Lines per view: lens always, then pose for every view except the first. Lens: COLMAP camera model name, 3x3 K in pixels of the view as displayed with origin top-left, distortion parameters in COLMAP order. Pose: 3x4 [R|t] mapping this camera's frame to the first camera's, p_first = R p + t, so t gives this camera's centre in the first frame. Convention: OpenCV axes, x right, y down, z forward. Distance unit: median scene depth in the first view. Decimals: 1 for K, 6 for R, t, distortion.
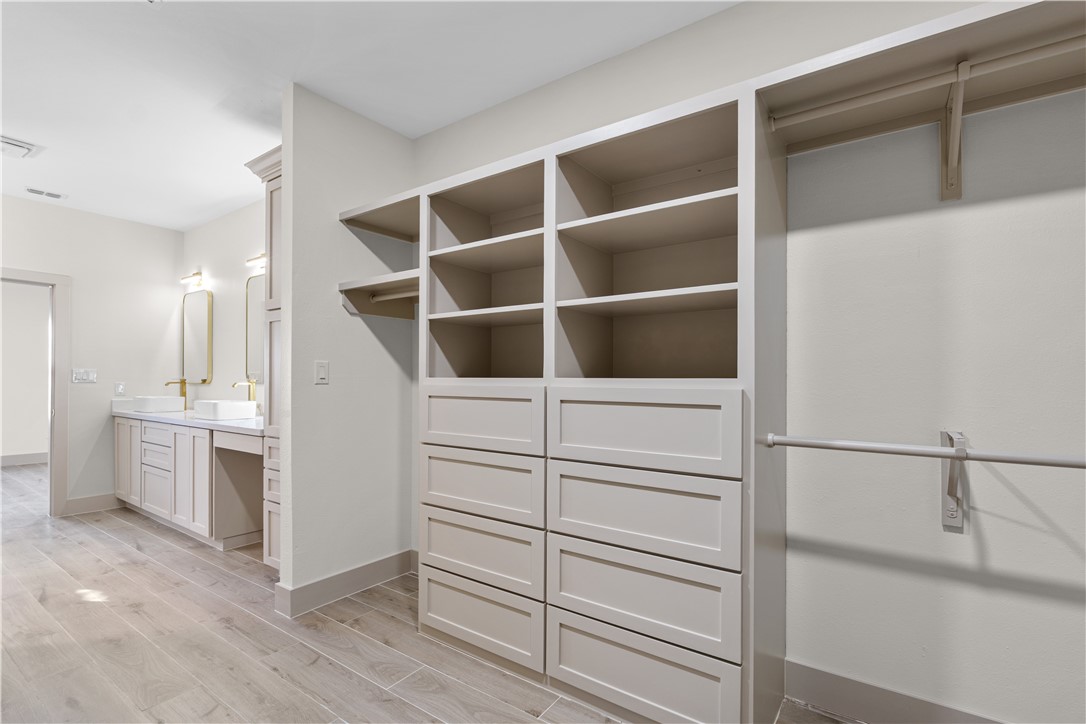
lens RADIAL K [[495.6, 0, 546.5], [0, 495.6, 376.6], [0, 0, 1]] dist [0.000085, -0.000152]
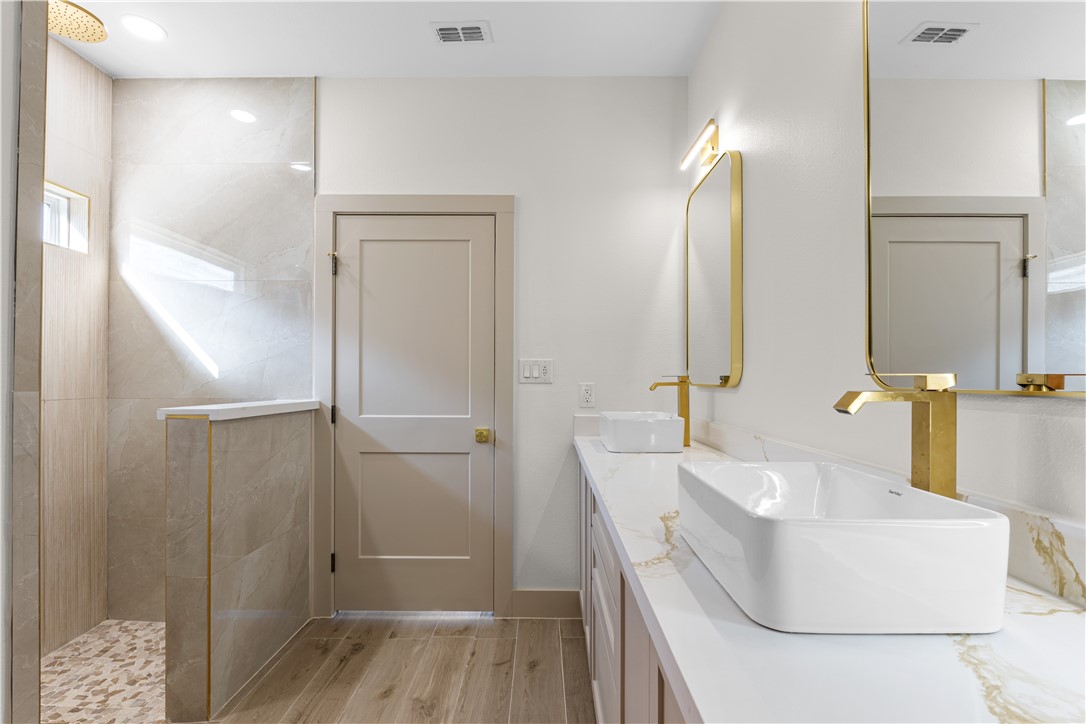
lens RADIAL K [[501.5, 0, 542.8], [0, 501.5, 379.7], [0, 0, 1]] dist [-0.005365, -0.000247]
pose [[0.578983, 0.002088, -0.815337, -0.441771], [0.004052, 0.999977, 0.005438, 0.005497], [0.815329, -0.006452, 0.578962, 0.639006]]
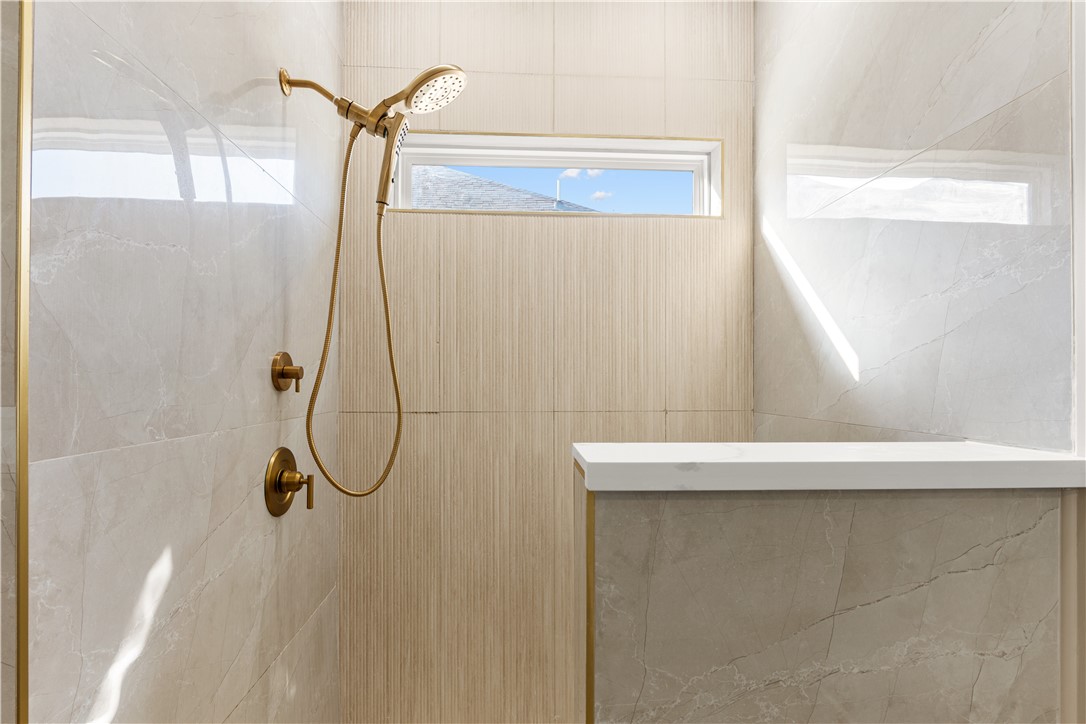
lens RADIAL K [[501.5, 0, 542.8], [0, 501.5, 379.7], [0, 0, 1]] dist [-0.005365, -0.000247]
pose [[-0.777902, -0.002699, -0.628379, -0.704390], [0.003185, 0.999961, -0.008238, 0.004888], [0.628377, -0.008410, -0.777863, 0.737007]]
